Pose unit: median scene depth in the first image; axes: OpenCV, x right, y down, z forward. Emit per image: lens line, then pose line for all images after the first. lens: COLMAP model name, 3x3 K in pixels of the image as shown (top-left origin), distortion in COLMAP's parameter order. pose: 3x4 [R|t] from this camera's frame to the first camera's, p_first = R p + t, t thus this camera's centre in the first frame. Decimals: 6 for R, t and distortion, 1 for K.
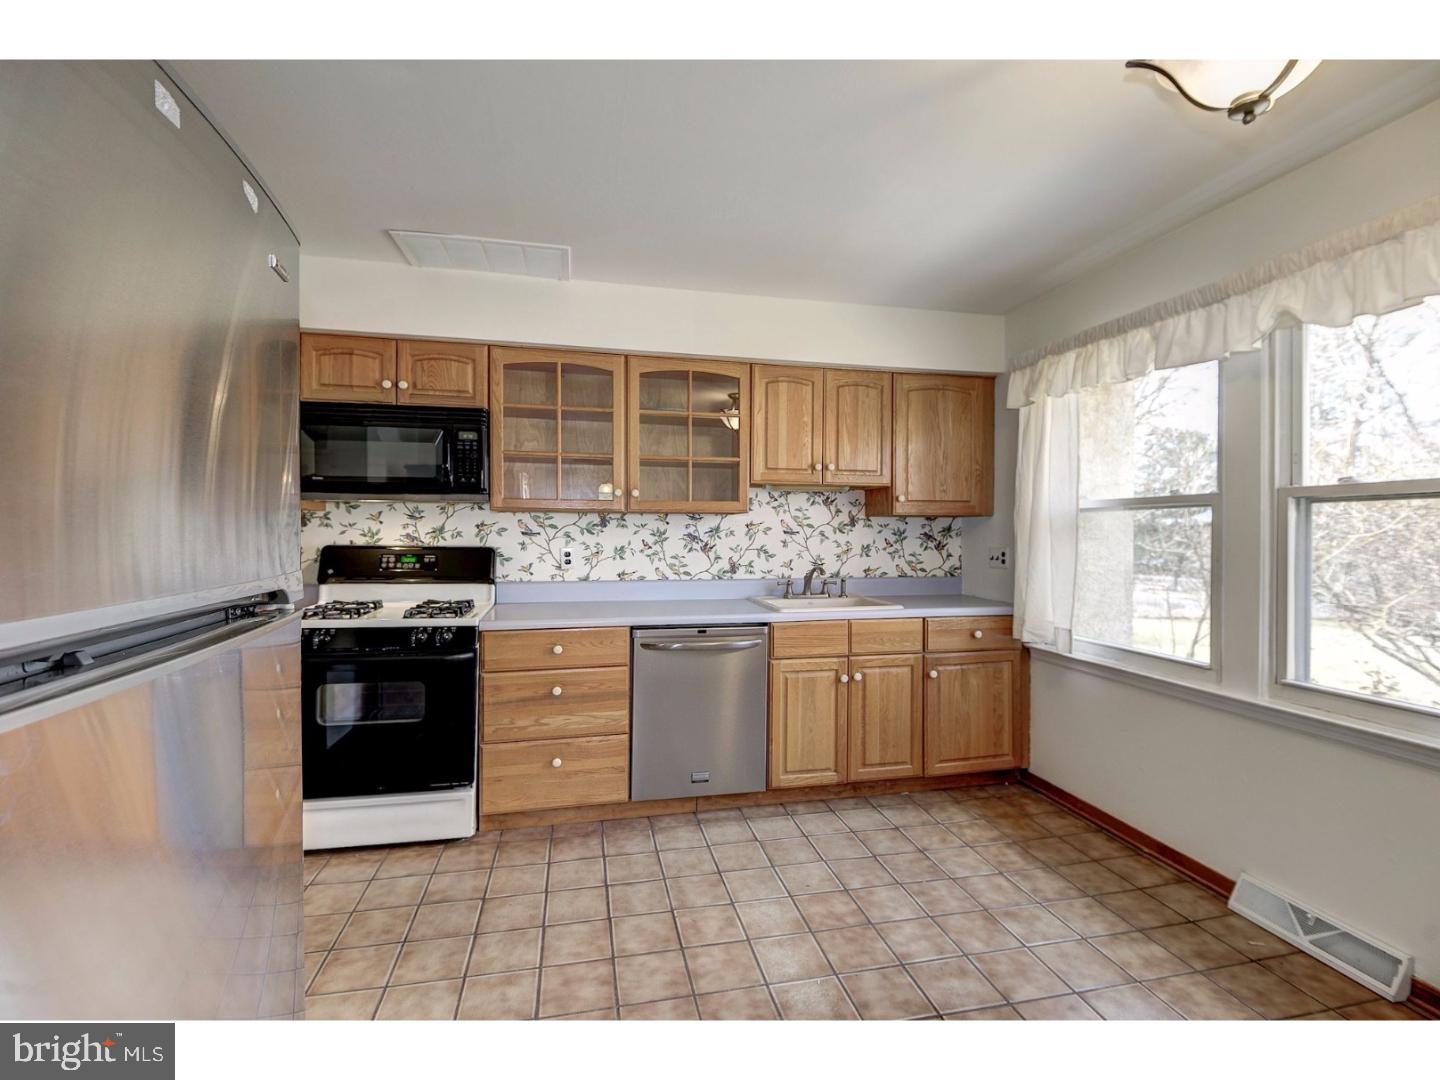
lens RADIAL K [[663.0, 0, 710.7], [0, 663.0, 541.4], [0, 0, 1]] dist [0.041923, -0.026298]
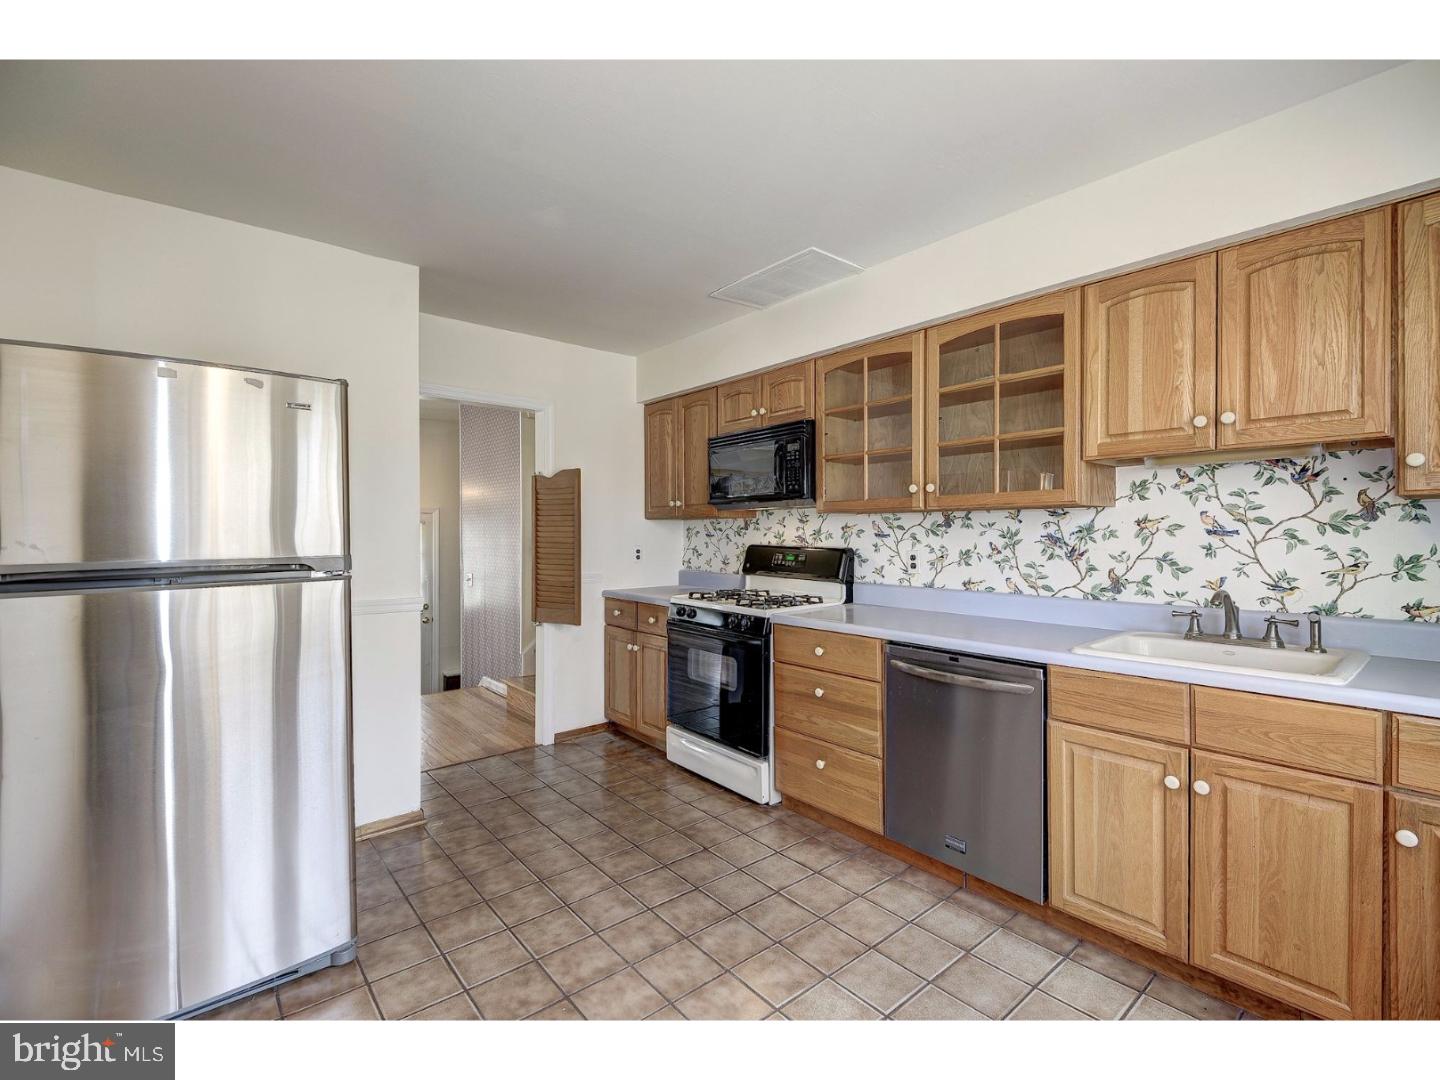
lens RADIAL K [[663.0, 0, 710.7], [0, 663.0, 541.4], [0, 0, 1]] dist [0.041923, -0.026298]
pose [[0.457911, 0.007090, -0.888970, 0.487125], [-0.004554, 0.999974, 0.005629, -0.007021], [0.888986, 0.001471, 0.457931, 0.330802]]
